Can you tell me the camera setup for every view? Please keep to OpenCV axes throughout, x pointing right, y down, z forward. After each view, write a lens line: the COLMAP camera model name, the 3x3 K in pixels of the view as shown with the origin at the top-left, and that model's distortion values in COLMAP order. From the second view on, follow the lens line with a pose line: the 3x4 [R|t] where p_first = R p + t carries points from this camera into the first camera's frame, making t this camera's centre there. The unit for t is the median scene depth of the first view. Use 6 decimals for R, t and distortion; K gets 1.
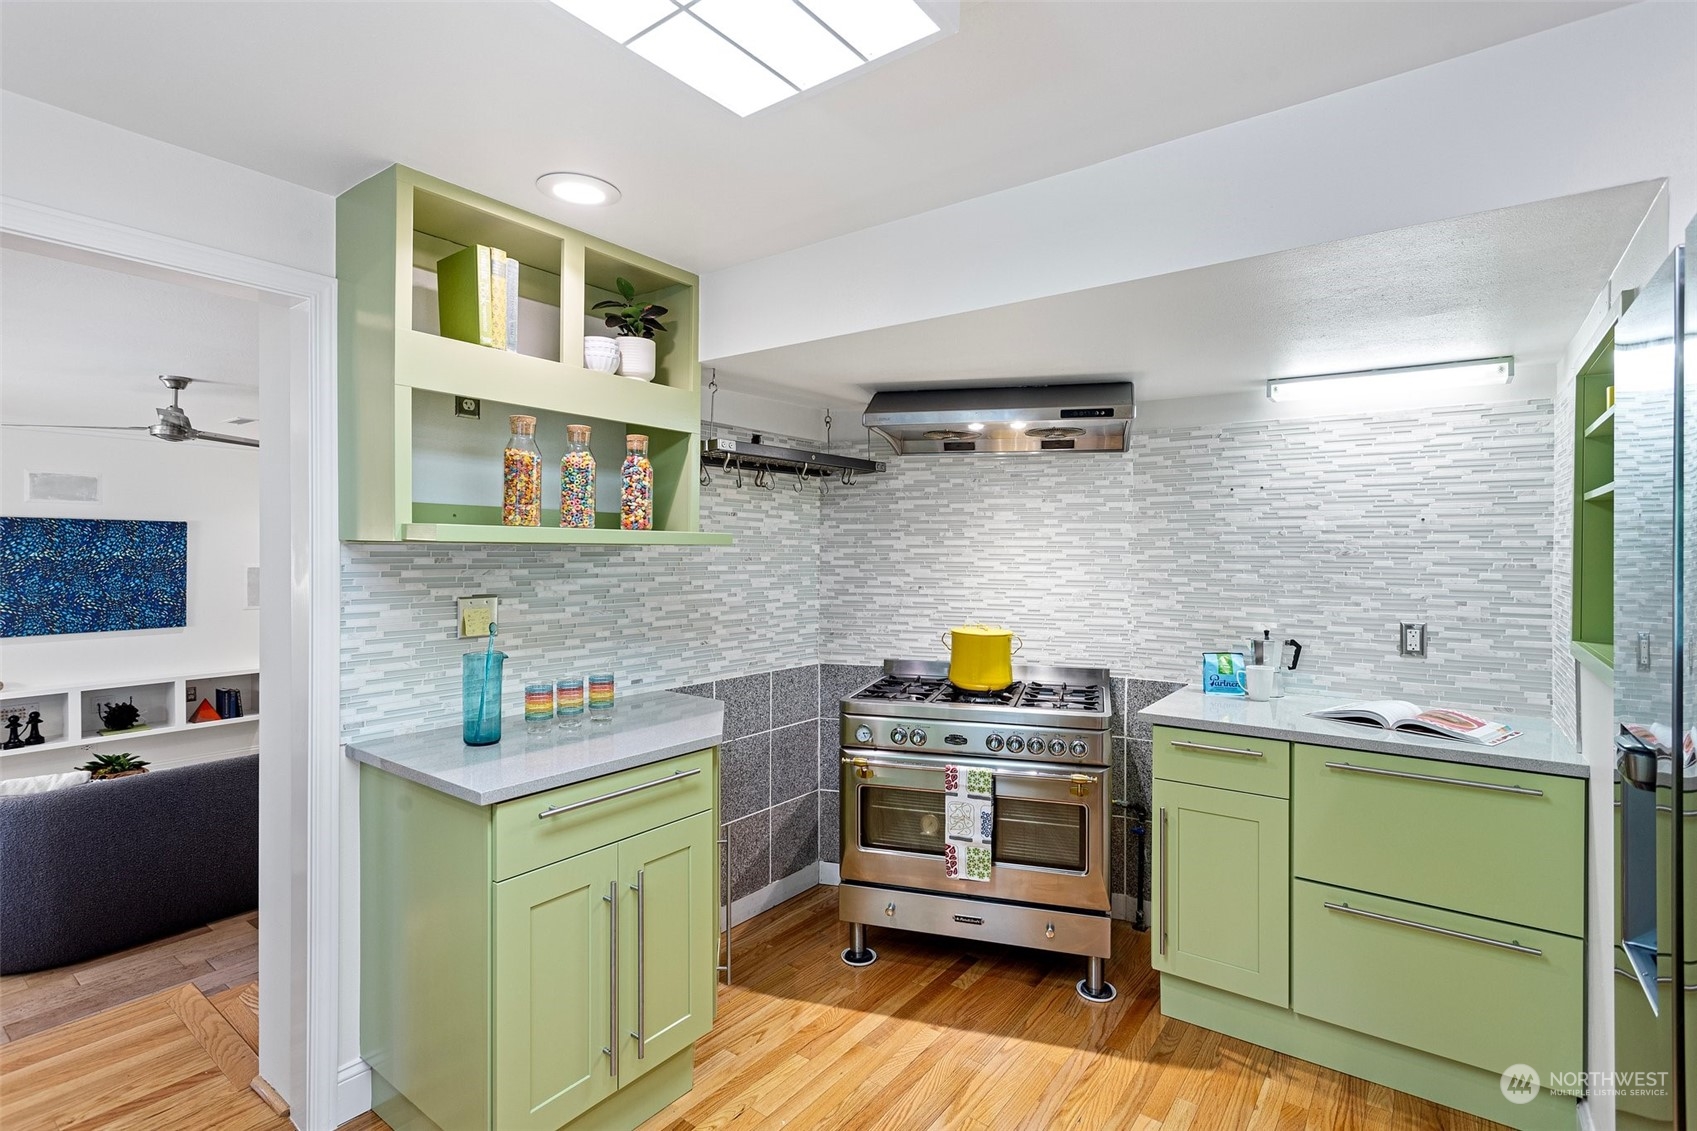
lens RADIAL K [[810.8, 0, 854.3], [0, 810.8, 559.0], [0, 0, 1]] dist [-0.000278, 0.003365]
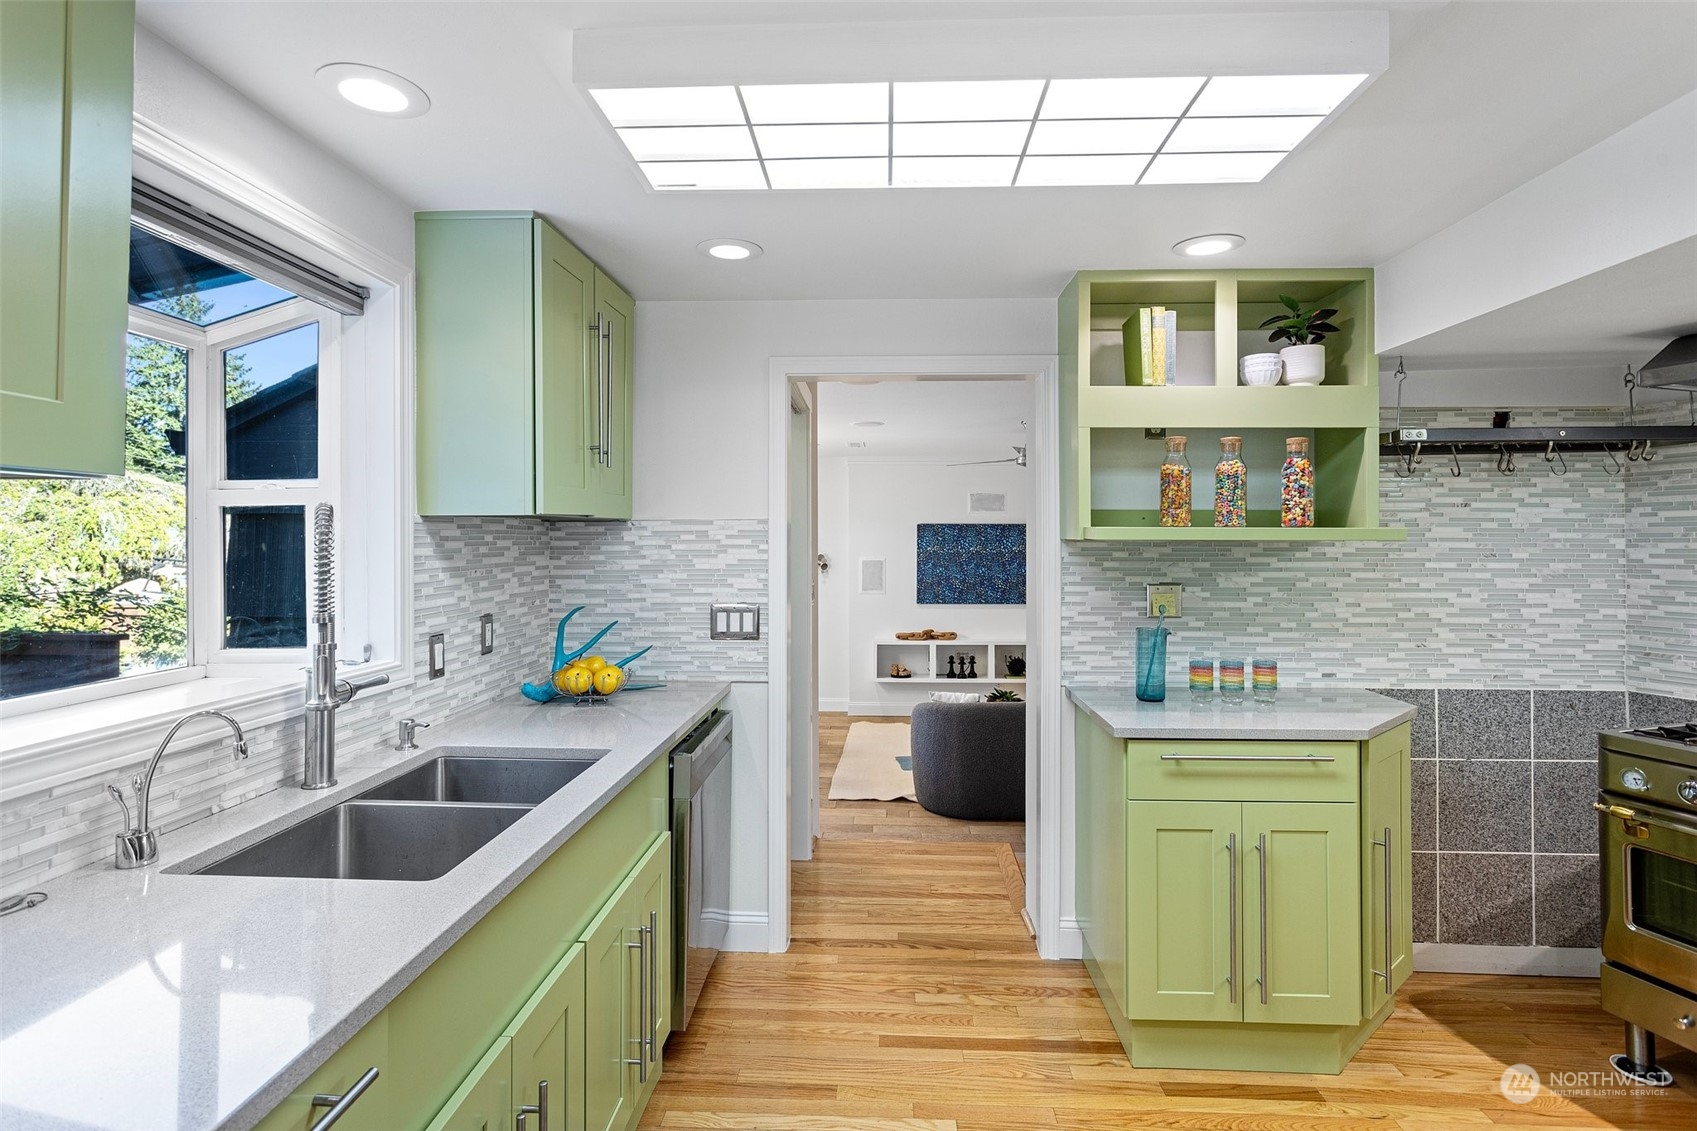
lens RADIAL K [[865.3, 0, 855.2], [0, 865.3, 532.9], [0, 0, 1]] dist [-0.002080, 0.002597]
pose [[0.562034, -0.013714, -0.827001, 0.293421], [-0.006585, 0.999757, -0.021054, -0.000169], [0.827088, 0.017279, 0.561807, -0.099413]]
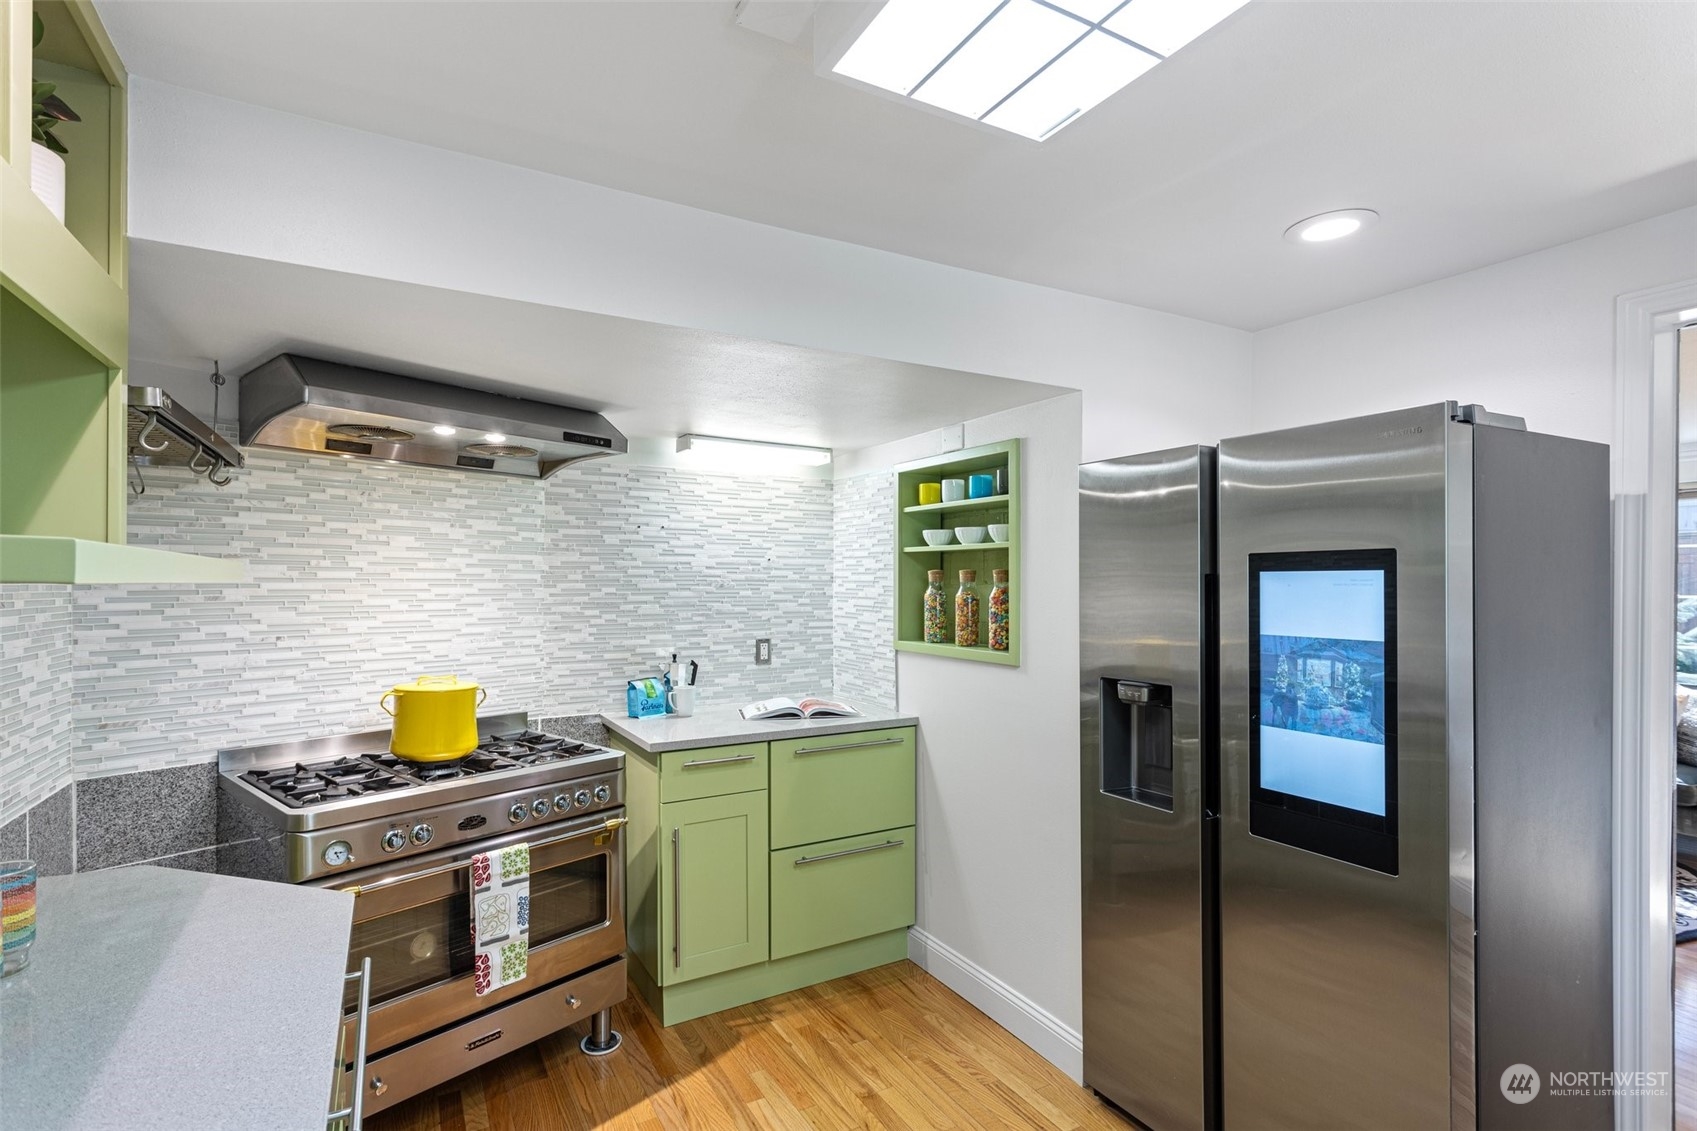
lens RADIAL K [[810.8, 0, 863.8], [0, 810.8, 586.7], [0, 0, 1]] dist [-0.000278, 0.003365]
pose [[0.408612, -0.009946, 0.912654, -0.439921], [0.009877, 0.999930, 0.006475, -0.011336], [-0.912655, 0.006368, 0.408681, 0.315652]]
